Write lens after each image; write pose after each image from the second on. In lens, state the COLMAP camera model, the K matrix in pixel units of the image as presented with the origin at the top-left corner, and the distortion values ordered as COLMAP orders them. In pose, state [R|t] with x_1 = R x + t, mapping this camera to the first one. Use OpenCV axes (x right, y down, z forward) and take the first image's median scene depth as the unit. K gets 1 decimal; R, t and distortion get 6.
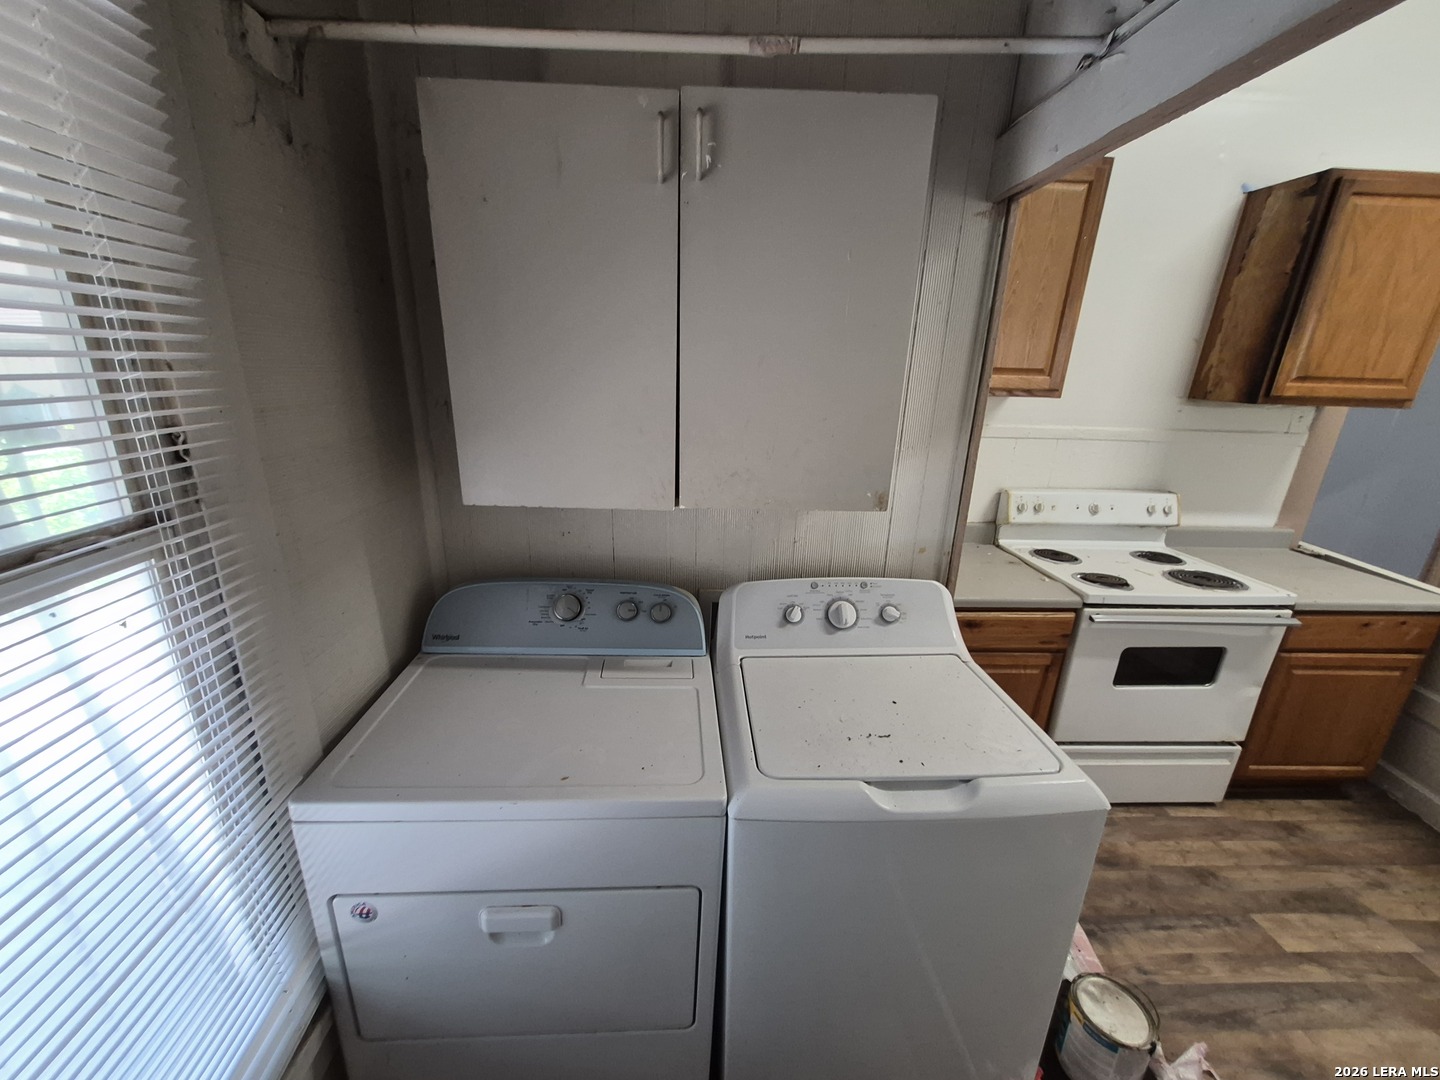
lens RADIAL K [[565.6, 0, 709.0], [0, 565.6, 539.6], [0, 0, 1]] dist [0.002770, -0.000058]
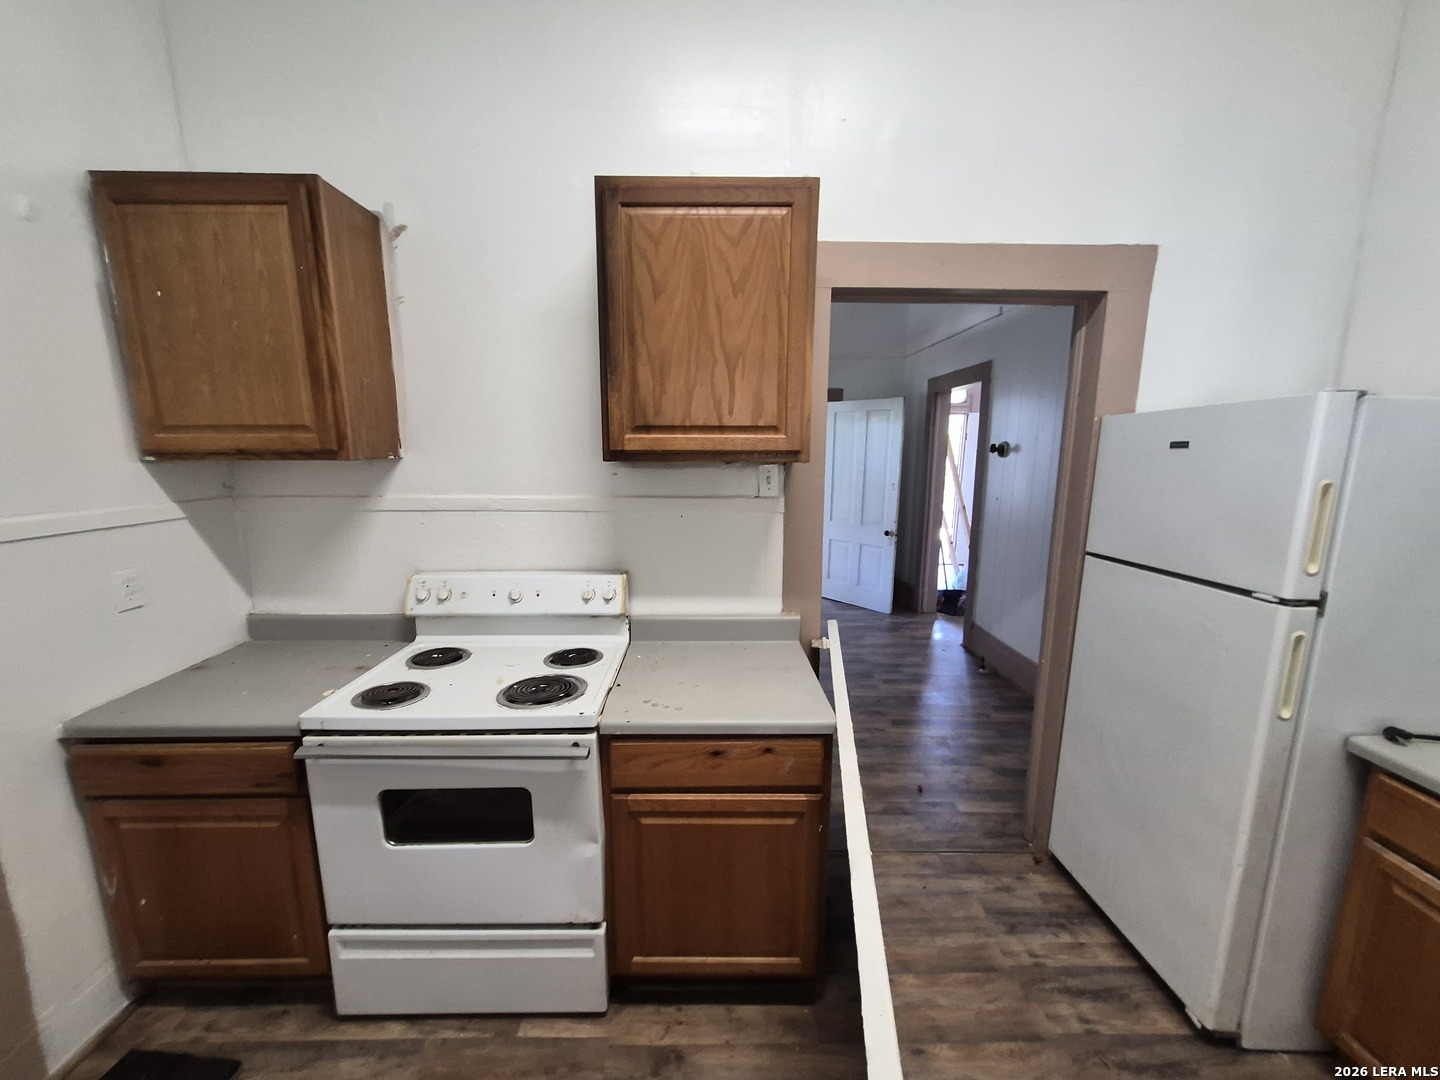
lens RADIAL K [[565.6, 0, 720.0], [0, 565.6, 544.0], [0, 0, 1]] dist [0.002770, -0.000058]
pose [[0.999199, -0.021795, -0.033561, 1.159720], [0.017028, 0.990522, -0.136295, -0.015172], [0.036214, 0.135615, 0.990100, 0.245114]]
